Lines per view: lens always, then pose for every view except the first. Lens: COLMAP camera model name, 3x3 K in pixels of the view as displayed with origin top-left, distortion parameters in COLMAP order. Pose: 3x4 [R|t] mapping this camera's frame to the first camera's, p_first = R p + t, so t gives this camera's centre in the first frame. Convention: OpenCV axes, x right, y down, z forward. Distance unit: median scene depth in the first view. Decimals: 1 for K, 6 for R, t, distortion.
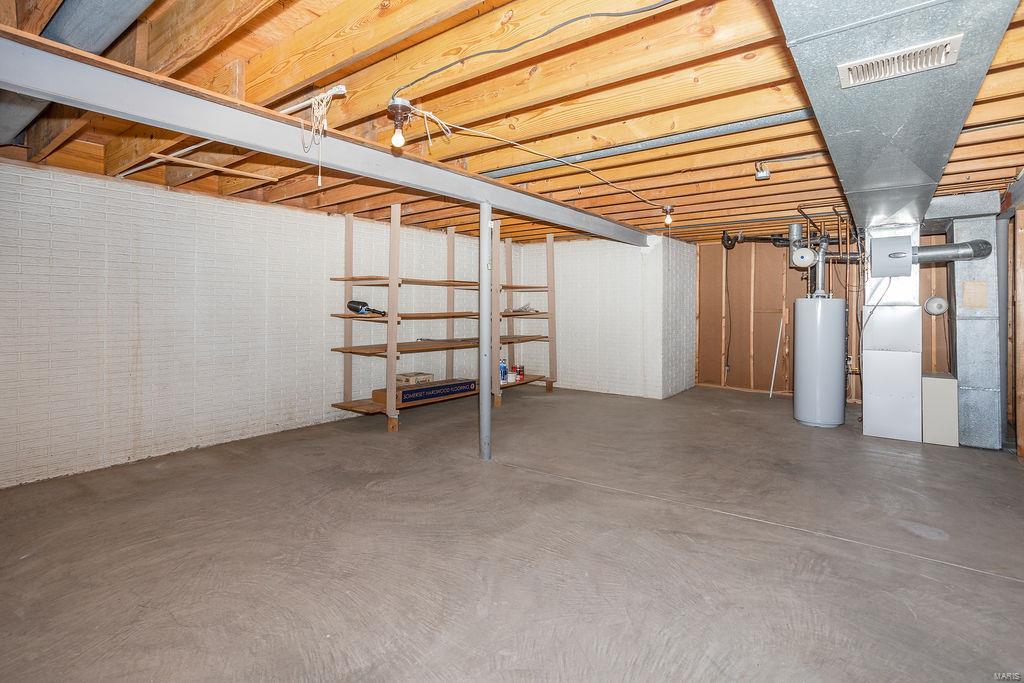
lens RADIAL K [[497.8, 0, 509.2], [0, 497.8, 281.2], [0, 0, 1]] dist [-0.013158, 0.015997]
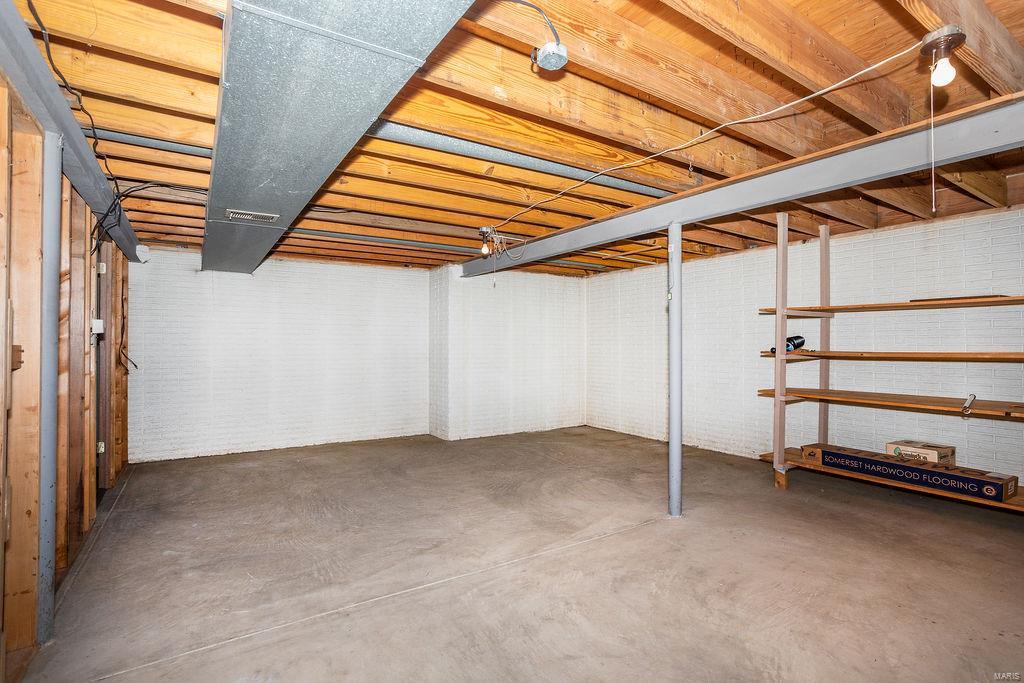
lens RADIAL K [[497.8, 0, 507.0], [0, 497.8, 341.9], [0, 0, 1]] dist [-0.023952, 0.000542]
pose [[-0.342624, -0.011760, -0.939399, 1.069837], [0.048836, 0.998347, -0.030309, 0.076173], [0.938203, -0.056261, -0.341483, 1.255724]]
